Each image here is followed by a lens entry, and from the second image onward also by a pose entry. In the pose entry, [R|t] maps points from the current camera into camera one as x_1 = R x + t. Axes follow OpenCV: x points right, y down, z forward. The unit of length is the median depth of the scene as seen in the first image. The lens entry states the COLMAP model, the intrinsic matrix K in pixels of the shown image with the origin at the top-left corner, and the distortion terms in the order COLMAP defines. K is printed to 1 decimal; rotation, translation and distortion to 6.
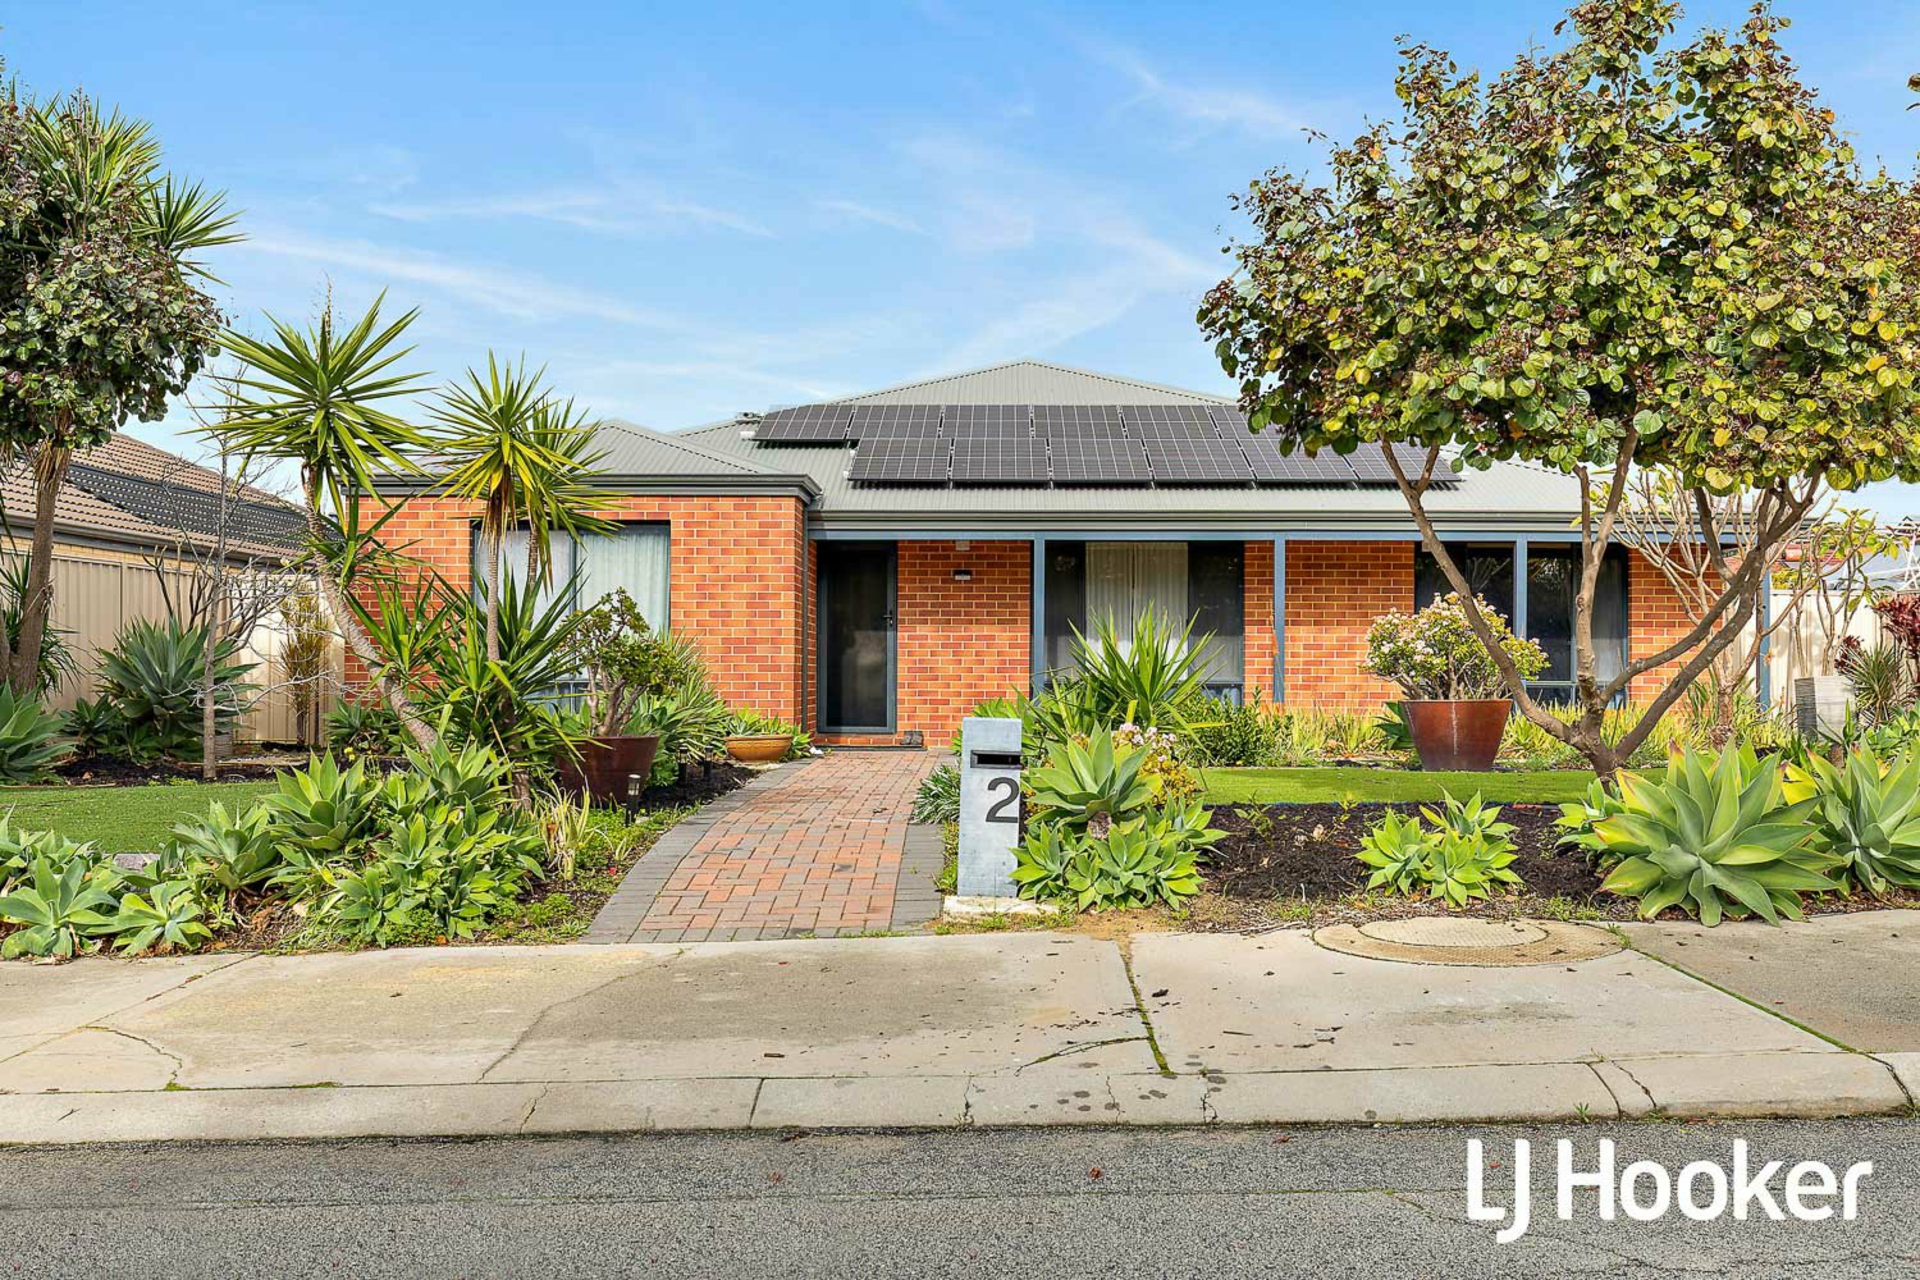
lens RADIAL K [[1980.2, 0, 960.0], [0, 1980.2, 640.0], [0, 0, 1]] dist [-0.019536, -0.009131]
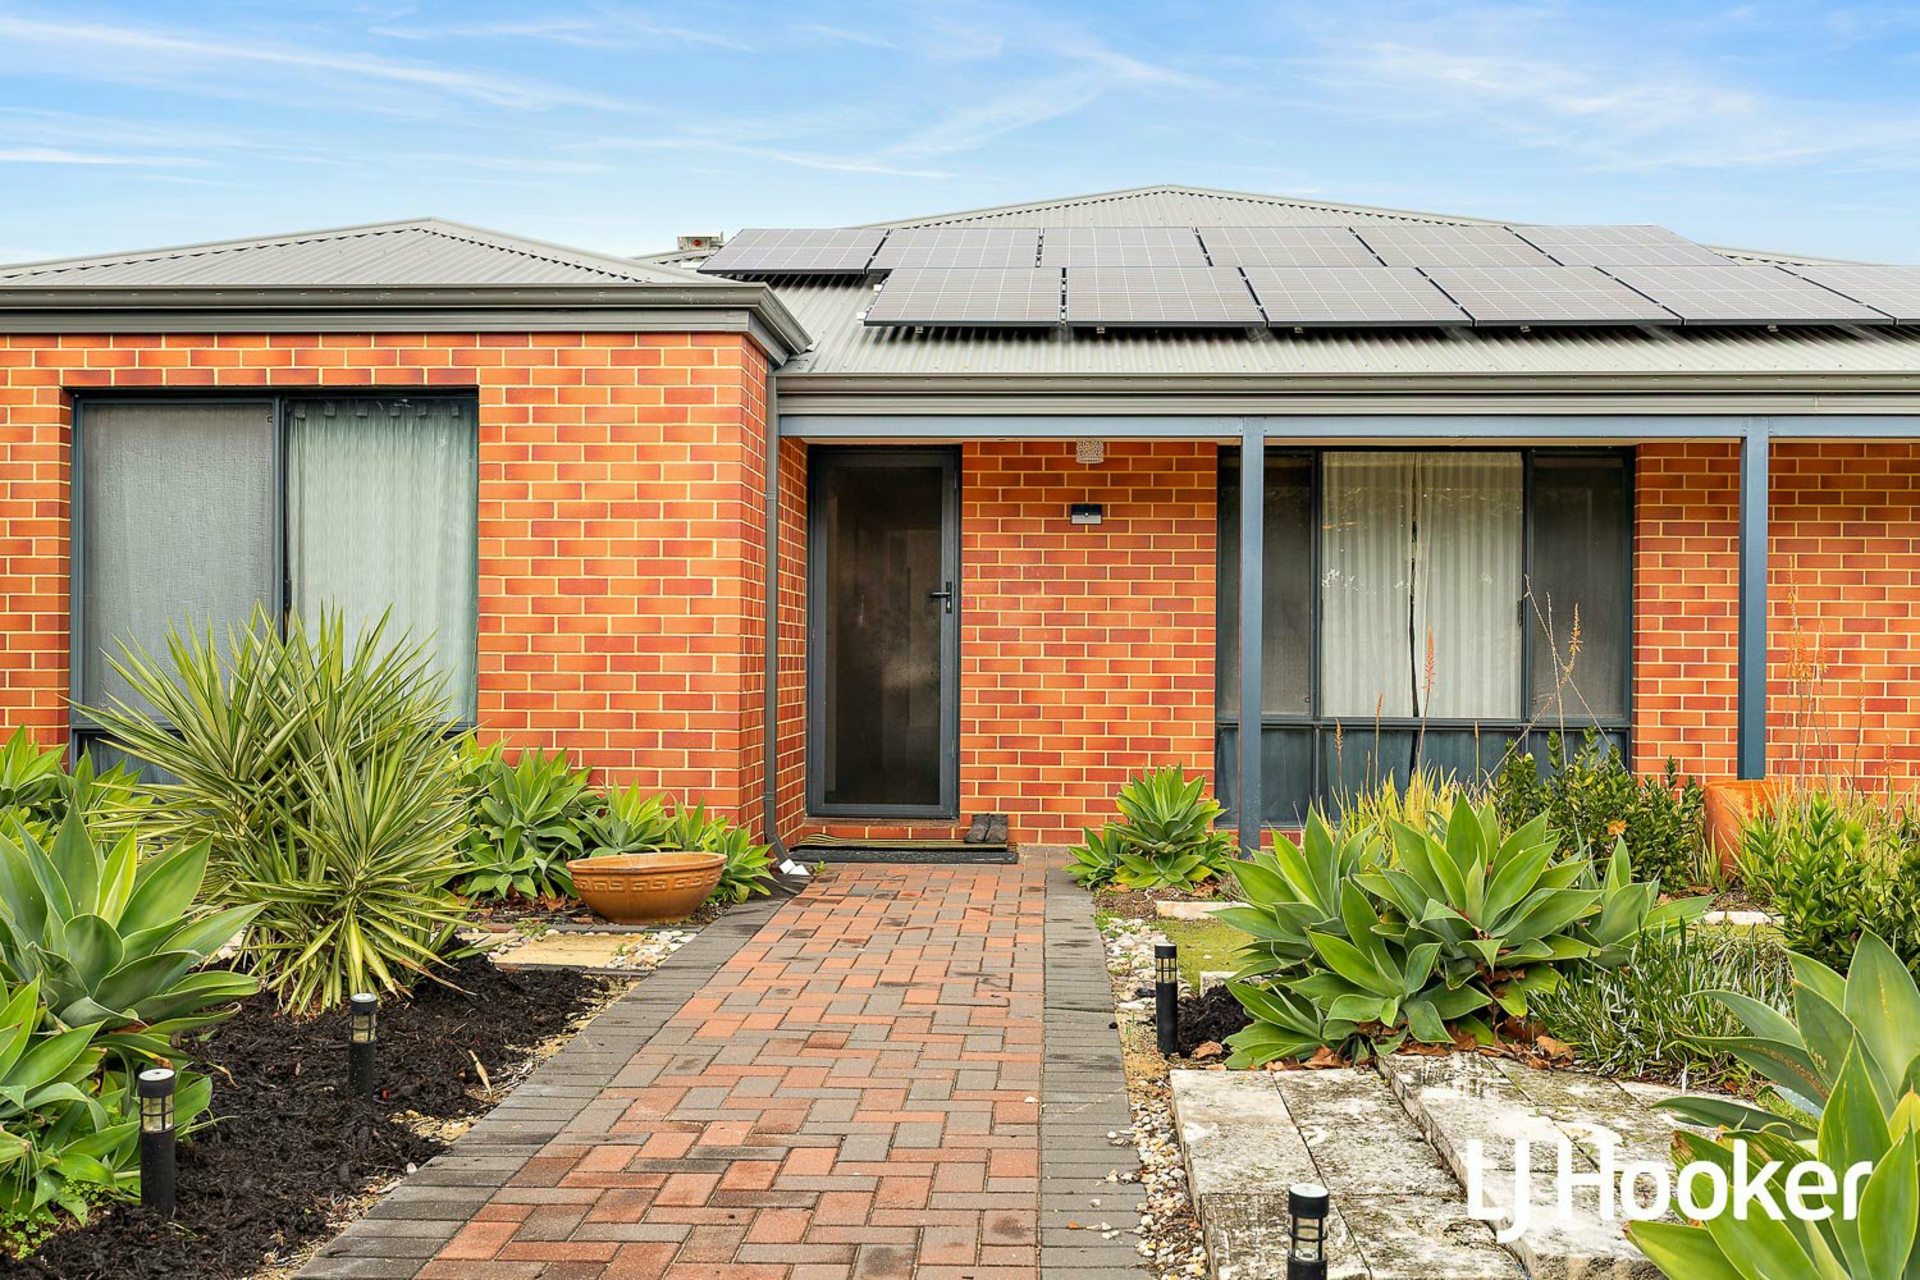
lens RADIAL K [[1980.2, 0, 960.0], [0, 1980.2, 640.0], [0, 0, 1]] dist [-0.019536, -0.009131]
pose [[0.999490, 0.003854, -0.031706, -0.016020], [-0.003564, 0.999951, 0.009203, -0.004808], [0.031739, -0.009085, 0.999455, 0.503982]]
